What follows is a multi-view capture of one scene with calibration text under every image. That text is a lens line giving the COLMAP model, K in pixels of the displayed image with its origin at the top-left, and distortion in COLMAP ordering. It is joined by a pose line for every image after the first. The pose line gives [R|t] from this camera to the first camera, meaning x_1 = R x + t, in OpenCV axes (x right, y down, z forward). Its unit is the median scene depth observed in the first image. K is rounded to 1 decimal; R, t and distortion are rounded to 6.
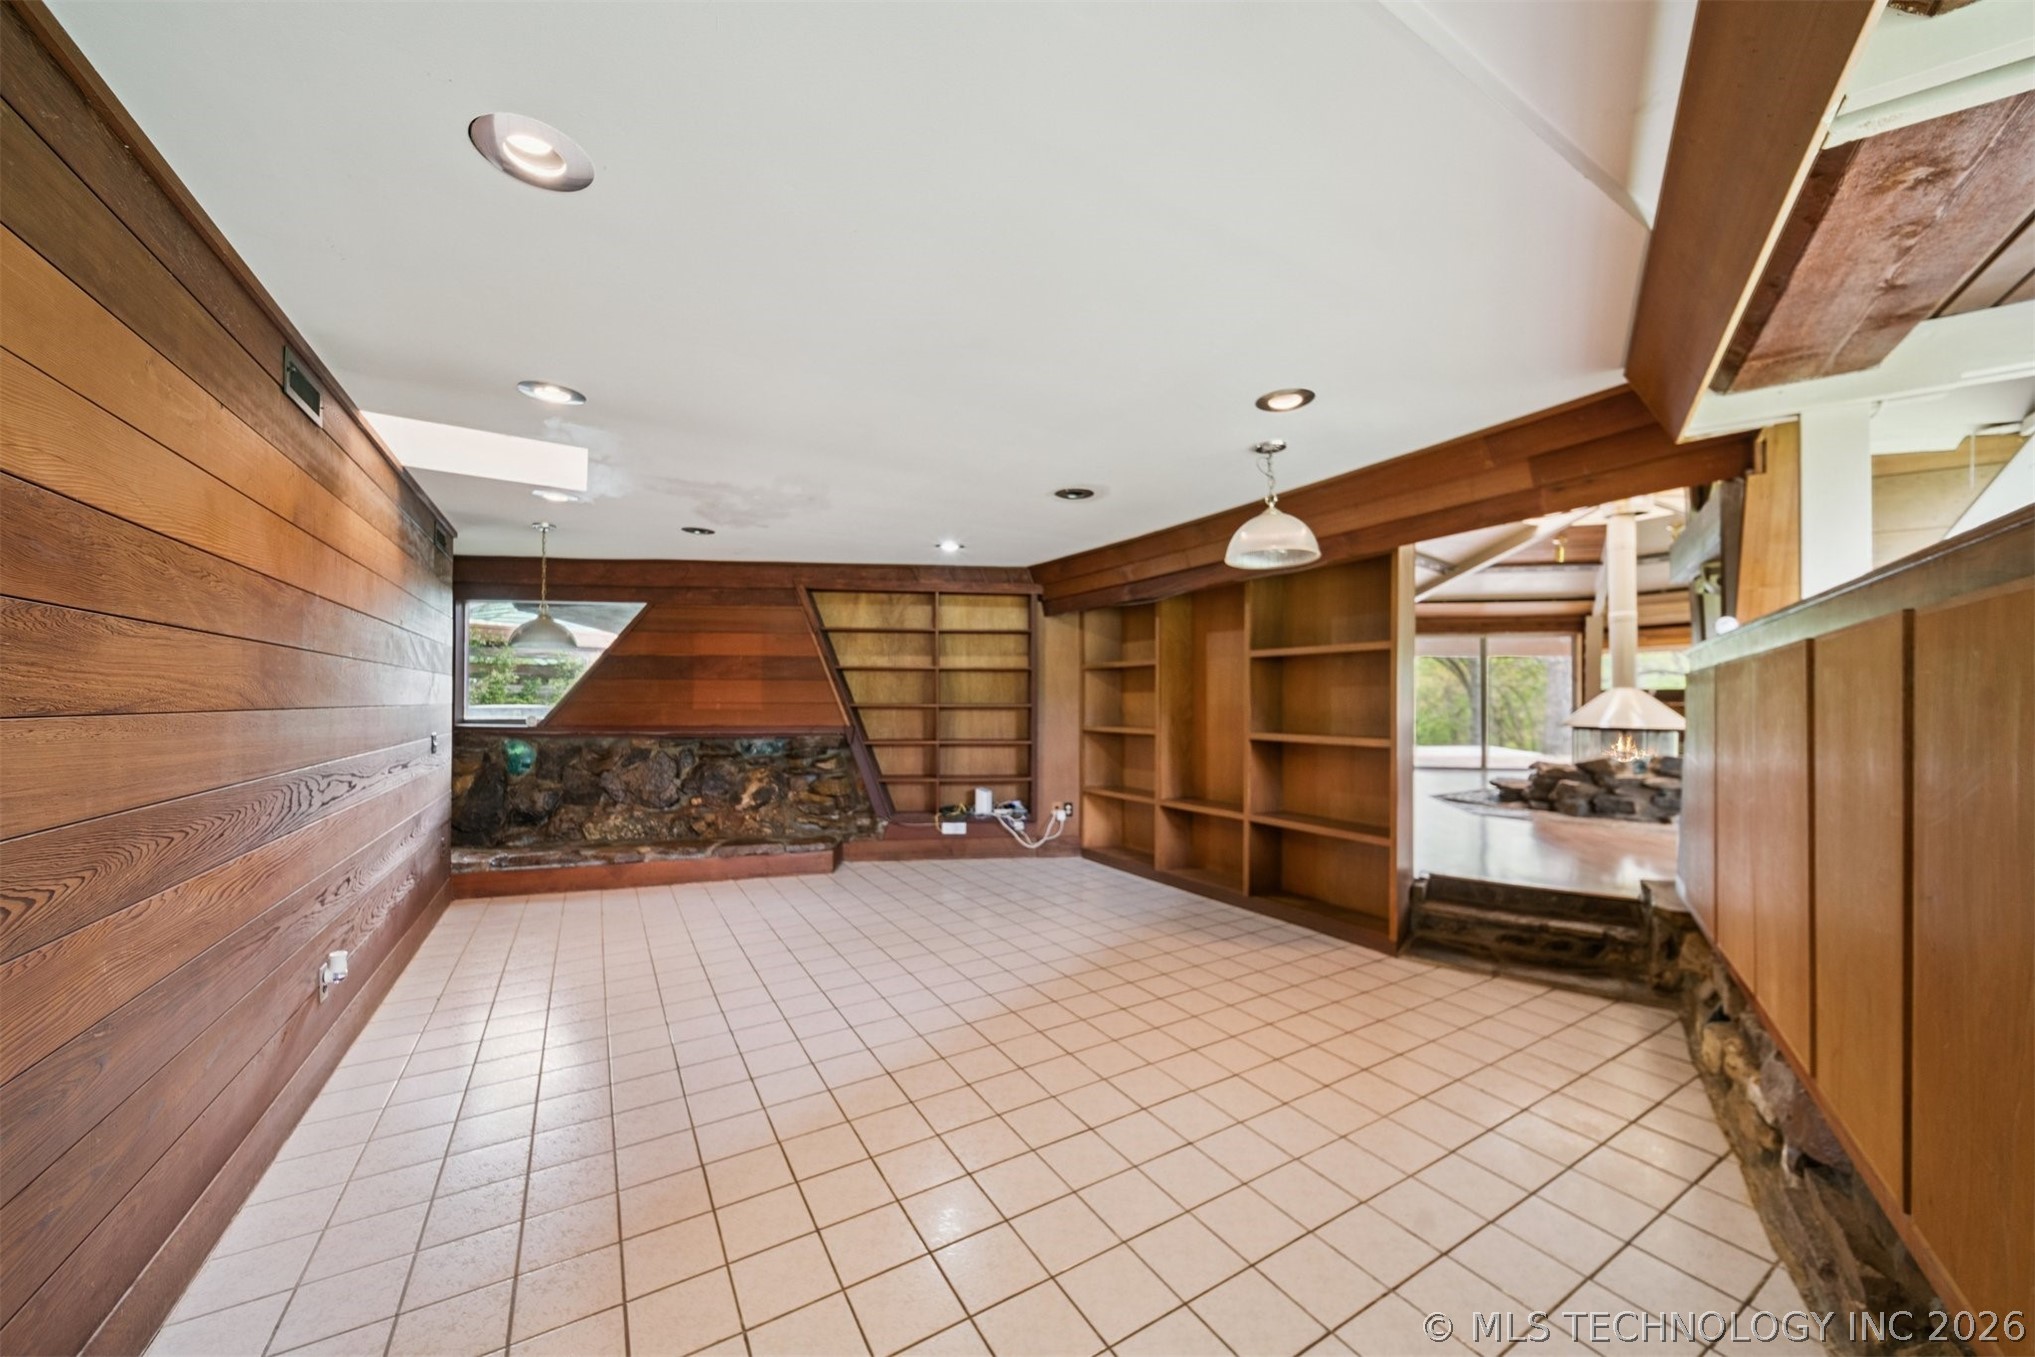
lens RADIAL K [[727.4, 0, 1024.3], [0, 727.4, 703.8], [0, 0, 1]] dist [-0.000414, 0.000021]
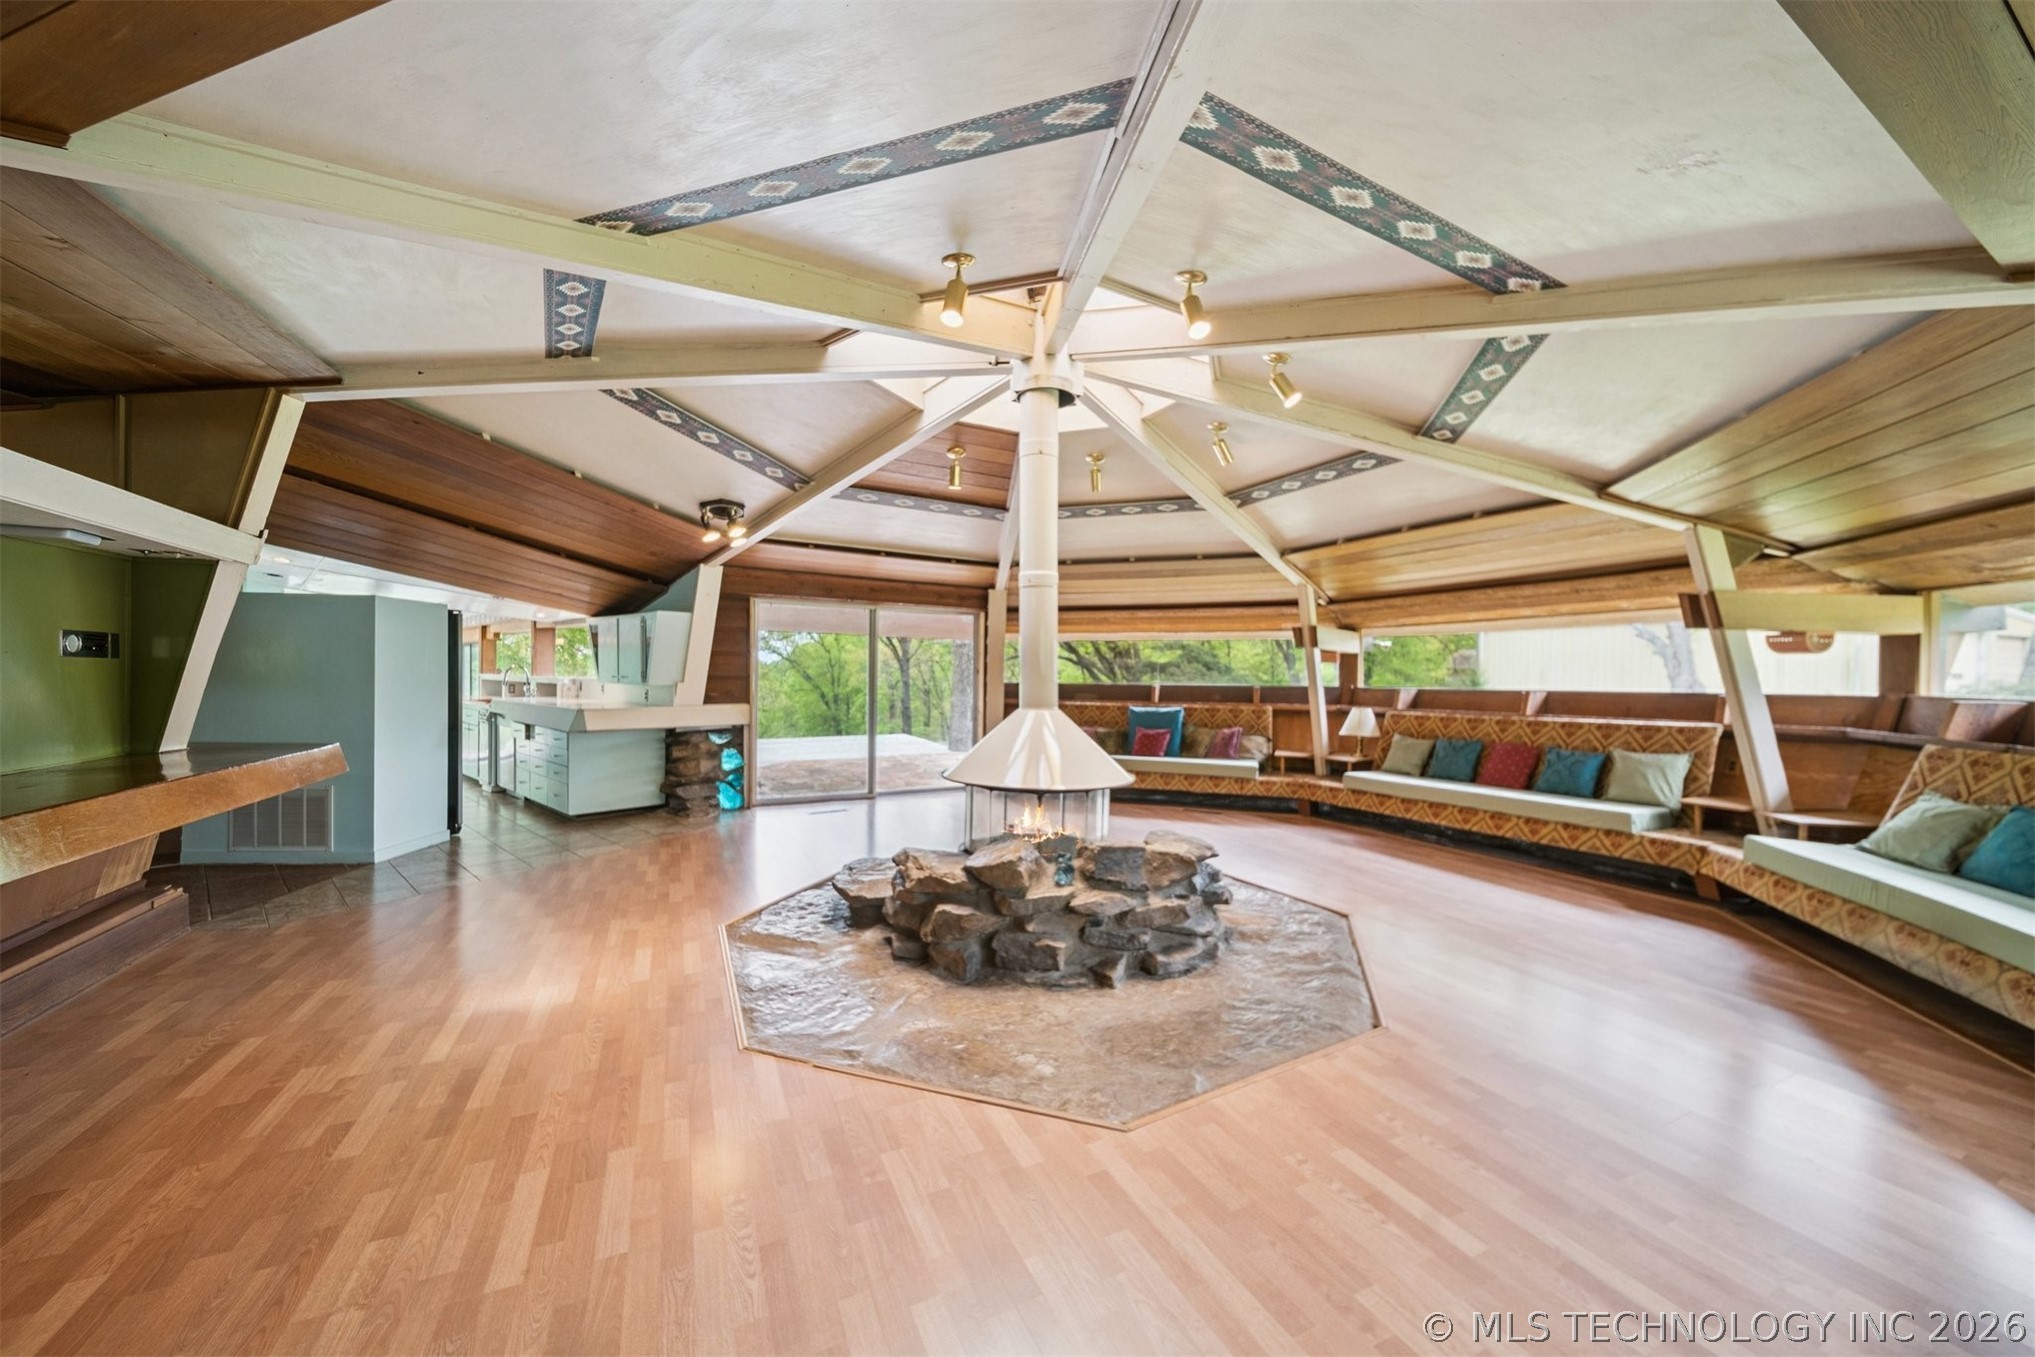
lens RADIAL K [[738.0, 0, 1022.2], [0, 738.0, 686.0], [0, 0, 1]] dist [-0.002129, -0.000332]
pose [[0.762497, 0.005909, 0.646964, 0.404225], [-0.020549, 0.999675, 0.015088, -0.043449], [-0.646665, -0.024799, 0.762371, 0.520160]]
